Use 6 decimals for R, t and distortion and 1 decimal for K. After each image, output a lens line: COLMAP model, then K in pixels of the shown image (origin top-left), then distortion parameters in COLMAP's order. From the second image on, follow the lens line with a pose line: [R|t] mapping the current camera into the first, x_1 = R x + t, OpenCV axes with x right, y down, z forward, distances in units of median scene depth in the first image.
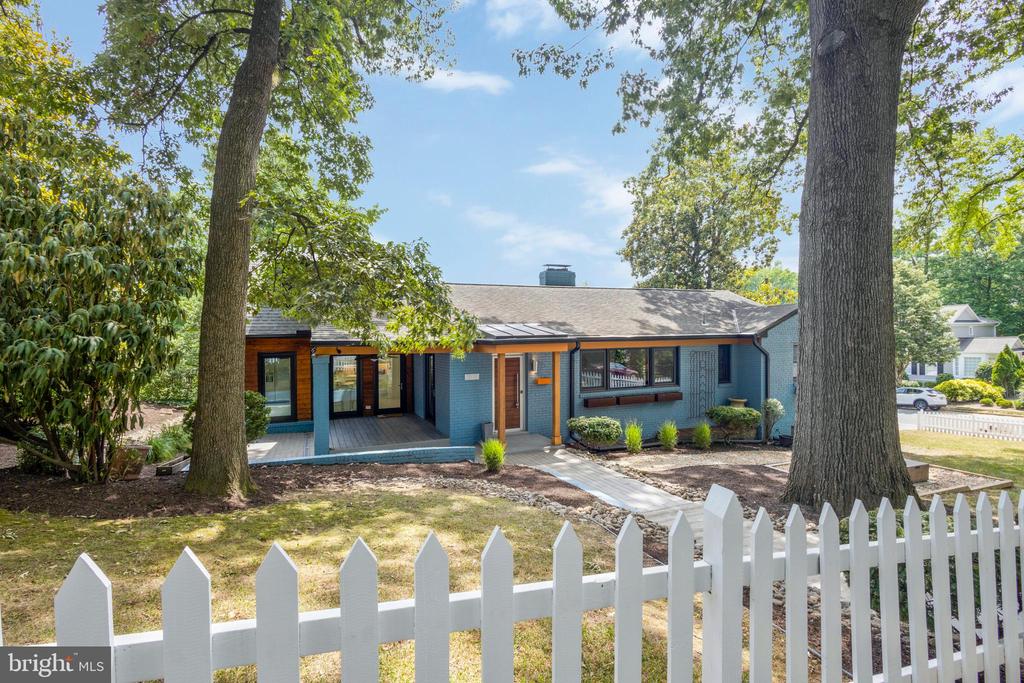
lens RADIAL K [[483.3, 0, 511.6], [0, 483.3, 343.0], [0, 0, 1]] dist [0.006646, 0.000375]
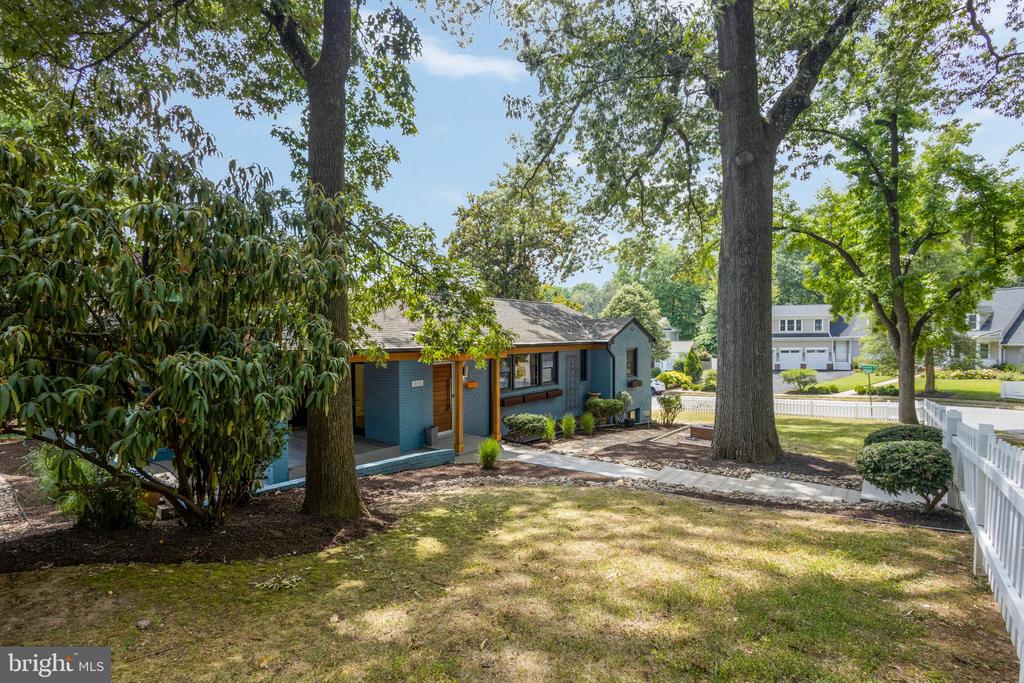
lens RADIAL K [[483.3, 0, 513.8], [0, 483.3, 338.9], [0, 0, 1]] dist [0.006646, 0.000375]
pose [[0.877235, 0.004819, 0.480037, -0.326722], [-0.000303, 0.999955, -0.009485, -0.012038], [-0.480061, 0.008175, 0.877197, 0.000199]]
